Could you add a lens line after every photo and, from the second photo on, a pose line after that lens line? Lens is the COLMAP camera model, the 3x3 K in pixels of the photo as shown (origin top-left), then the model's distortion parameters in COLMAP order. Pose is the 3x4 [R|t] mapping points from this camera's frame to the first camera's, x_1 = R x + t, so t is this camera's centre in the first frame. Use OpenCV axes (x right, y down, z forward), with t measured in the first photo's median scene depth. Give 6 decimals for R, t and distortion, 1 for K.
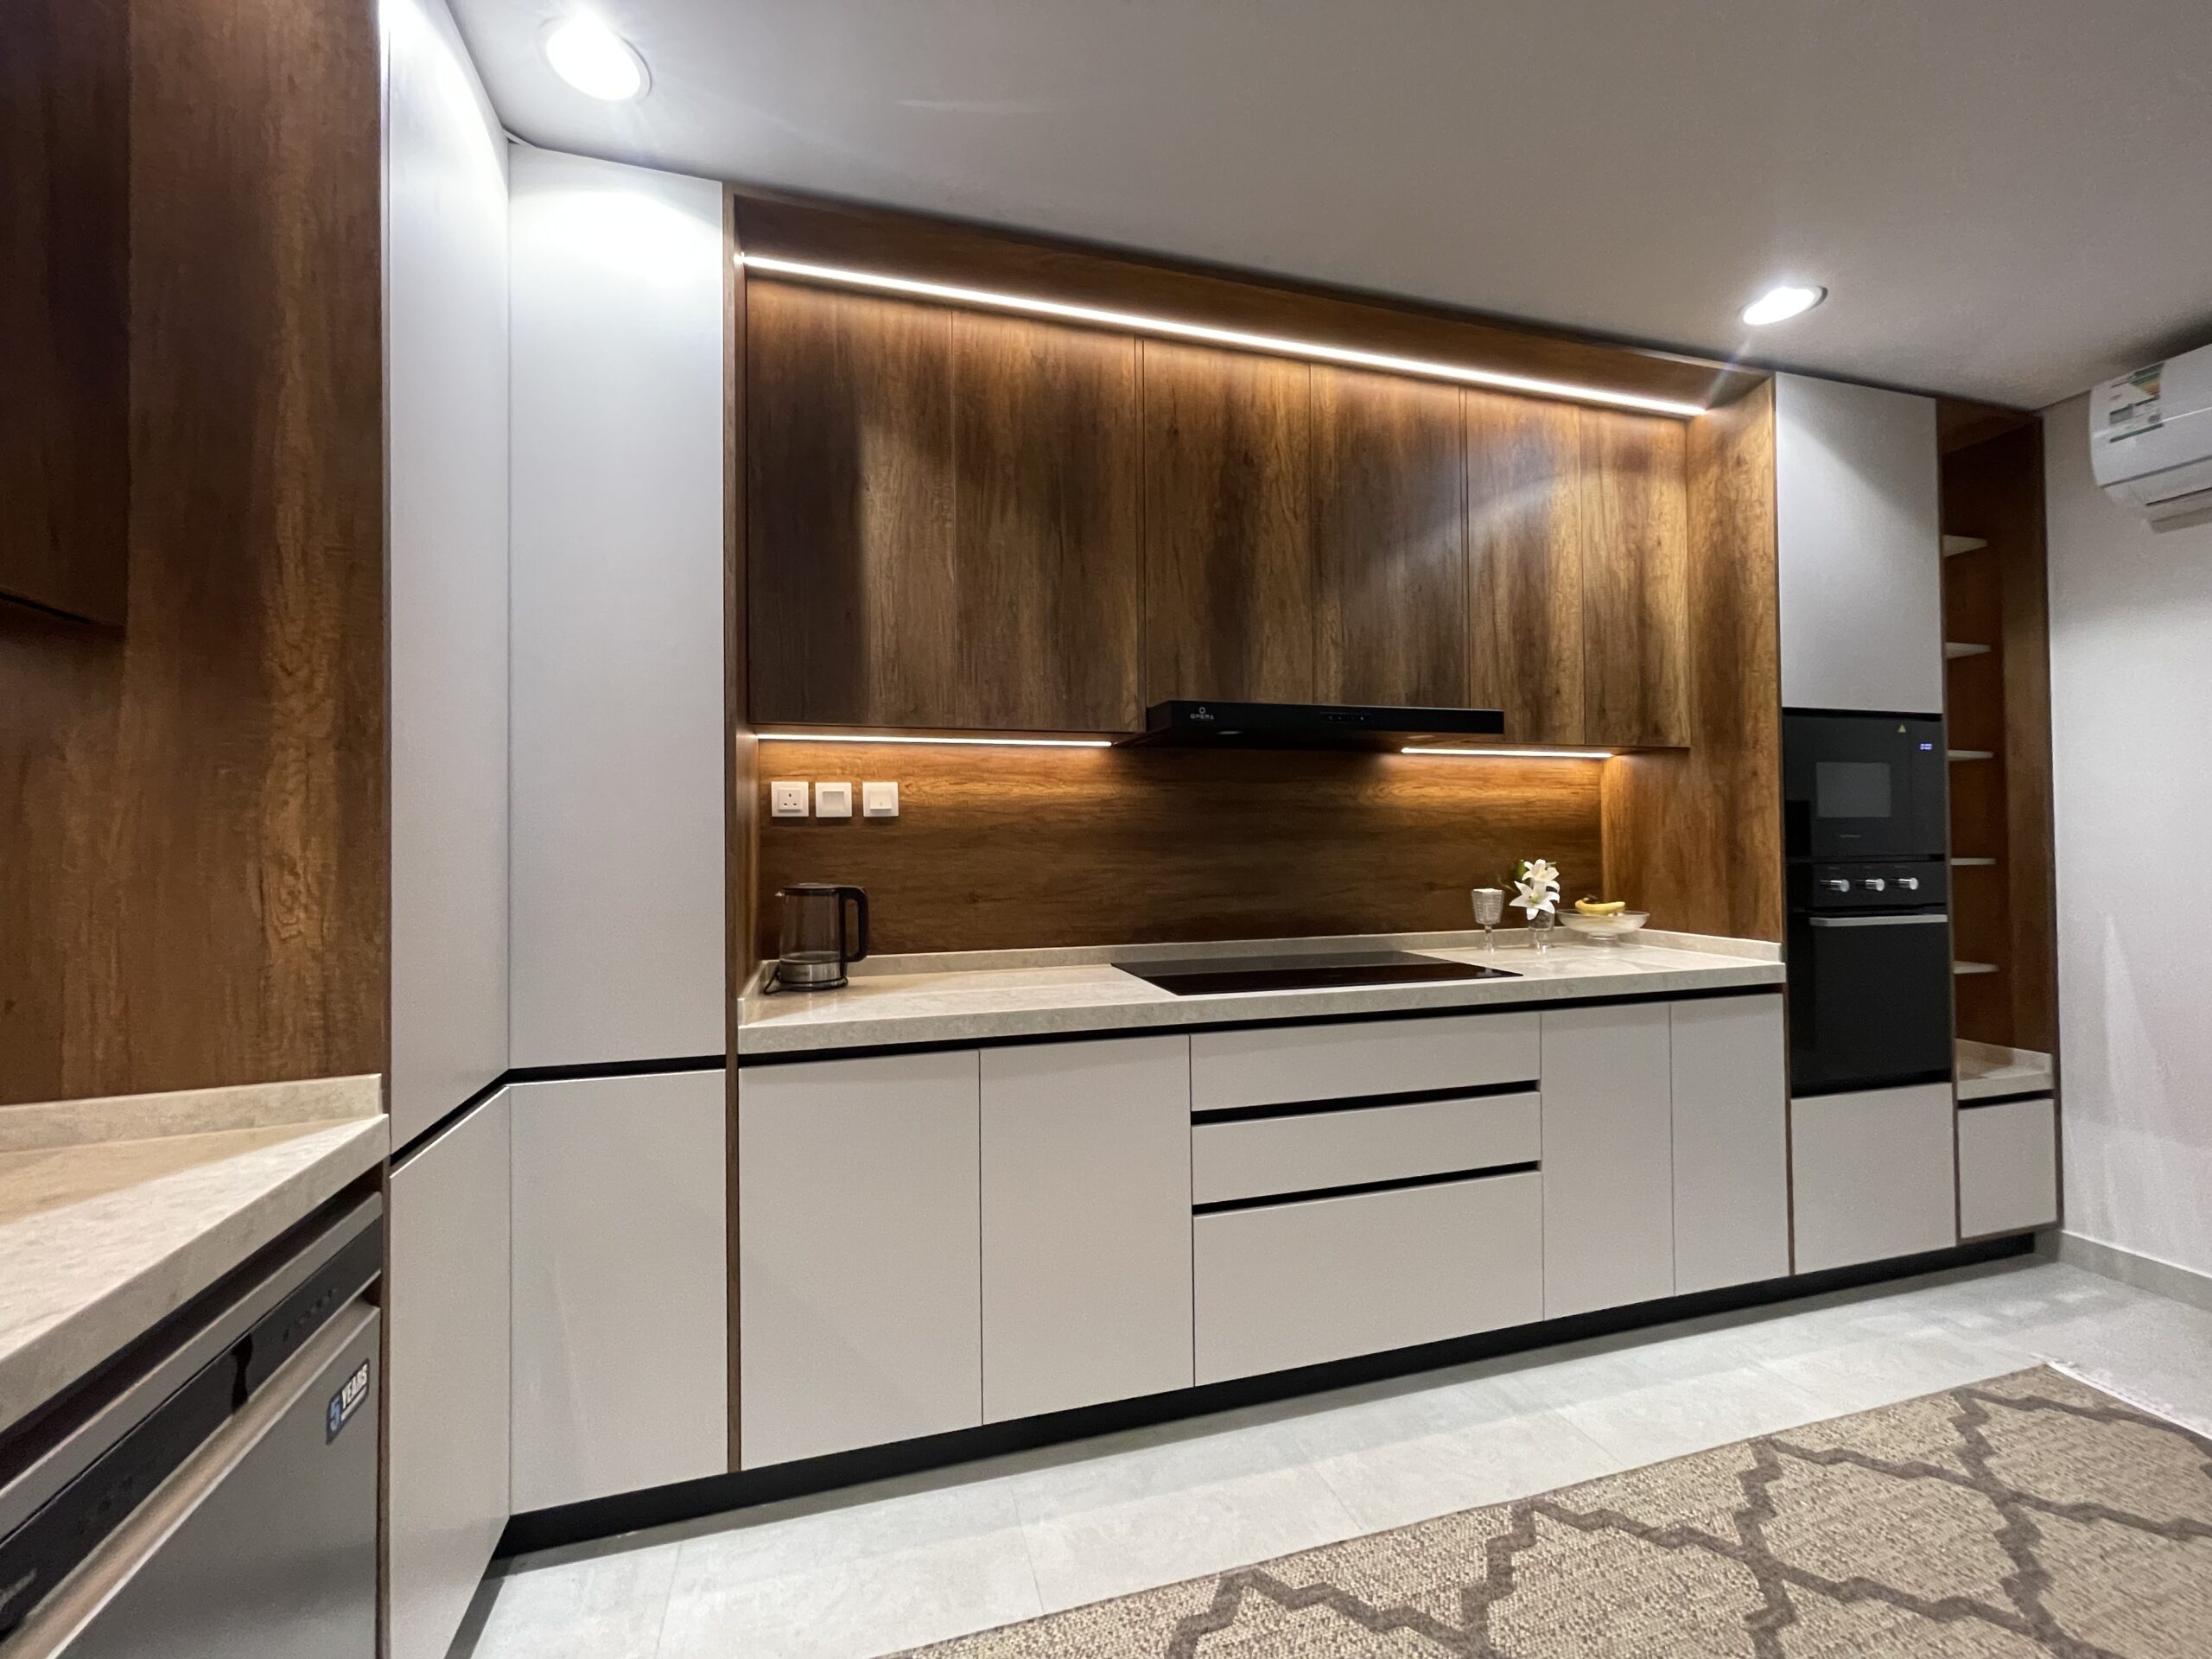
lens RADIAL K [[892.8, 0, 1101.8], [0, 892.8, 831.1], [0, 0, 1]] dist [-0.004723, 0.002470]
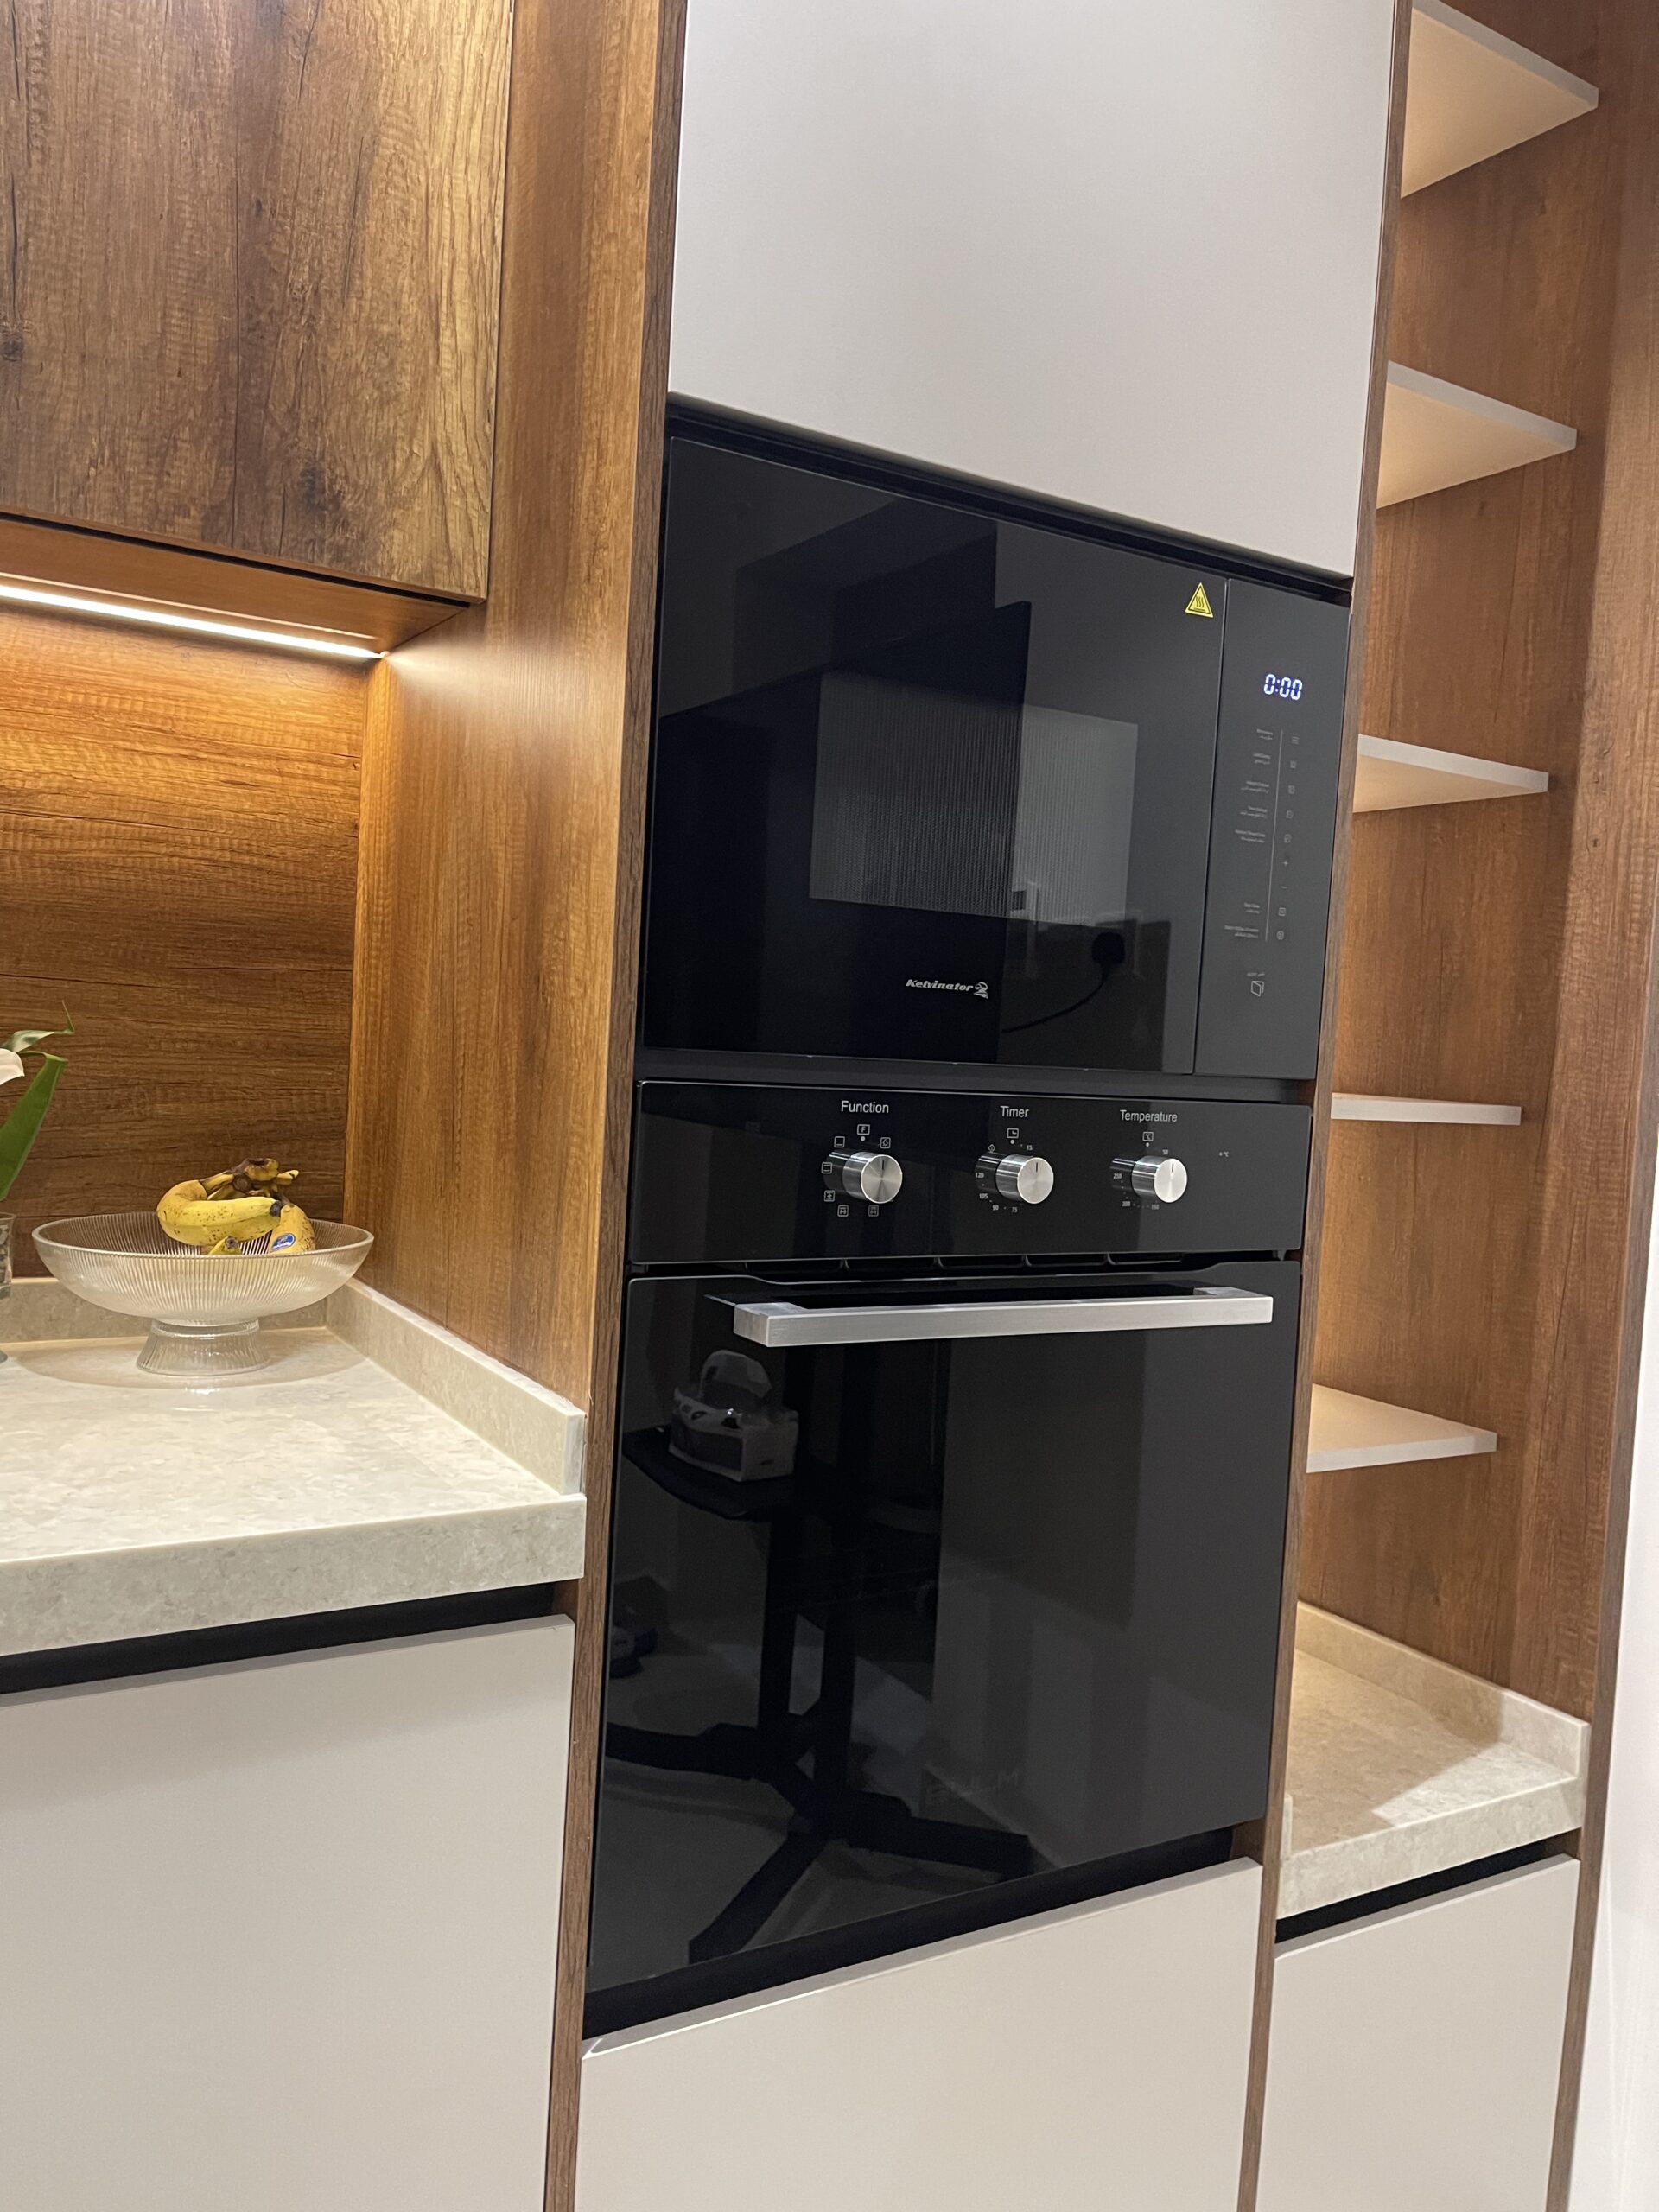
lens RADIAL K [[1666.9, 0, 838.5], [0, 1666.9, 1123.6], [0, 0, 1]] dist [0.069172, -0.096122]
pose [[0.961941, 0.051572, 0.268346, 0.761194], [-0.071859, 0.995207, 0.066330, 0.017064], [-0.263639, -0.083088, 0.961036, 0.607163]]
